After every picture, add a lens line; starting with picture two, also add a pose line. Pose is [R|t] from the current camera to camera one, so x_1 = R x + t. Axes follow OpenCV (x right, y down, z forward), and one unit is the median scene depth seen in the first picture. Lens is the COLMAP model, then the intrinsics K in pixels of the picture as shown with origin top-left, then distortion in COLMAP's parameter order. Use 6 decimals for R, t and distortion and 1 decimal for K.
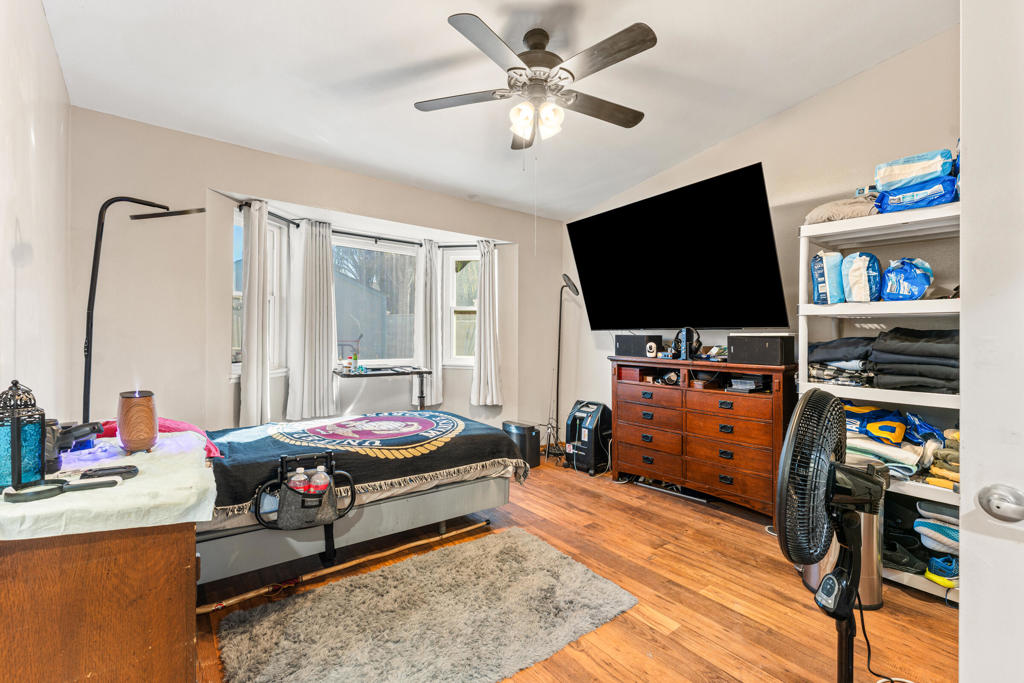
lens RADIAL K [[444.9, 0, 502.5], [0, 444.9, 329.8], [0, 0, 1]] dist [-0.004762, -0.000261]
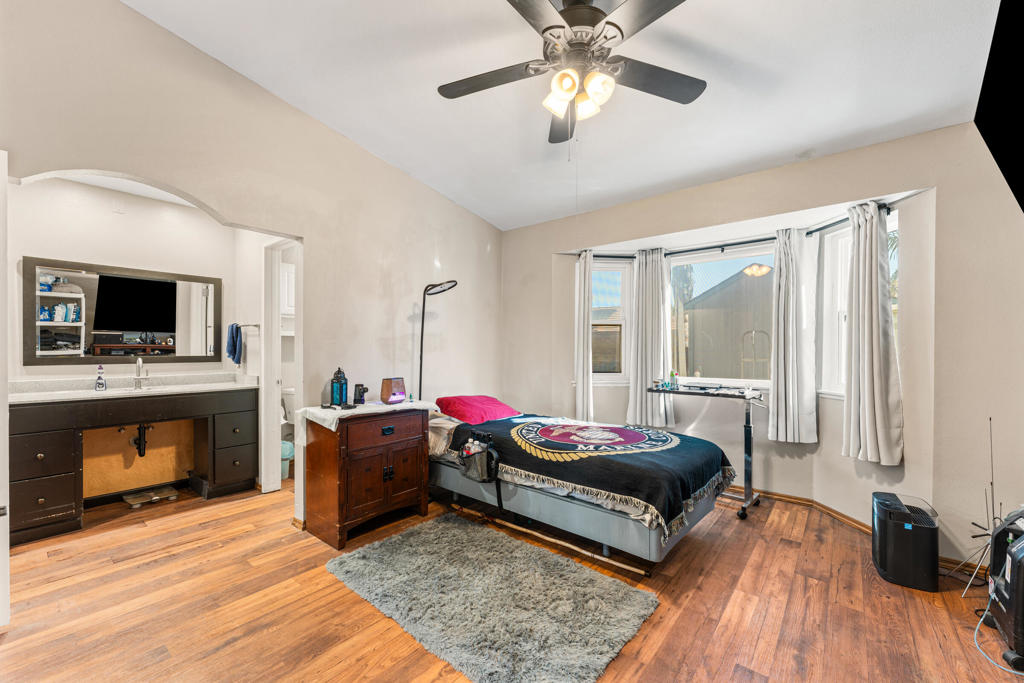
lens RADIAL K [[414.2, 0, 514.0], [0, 414.2, 348.2], [0, 0, 1]] dist [0.001998, -0.000357]
pose [[0.232468, -0.014479, -0.972496, 0.777215], [0.007639, 0.999886, -0.013061, 0.020587], [0.972574, -0.004392, 0.232552, 0.669696]]
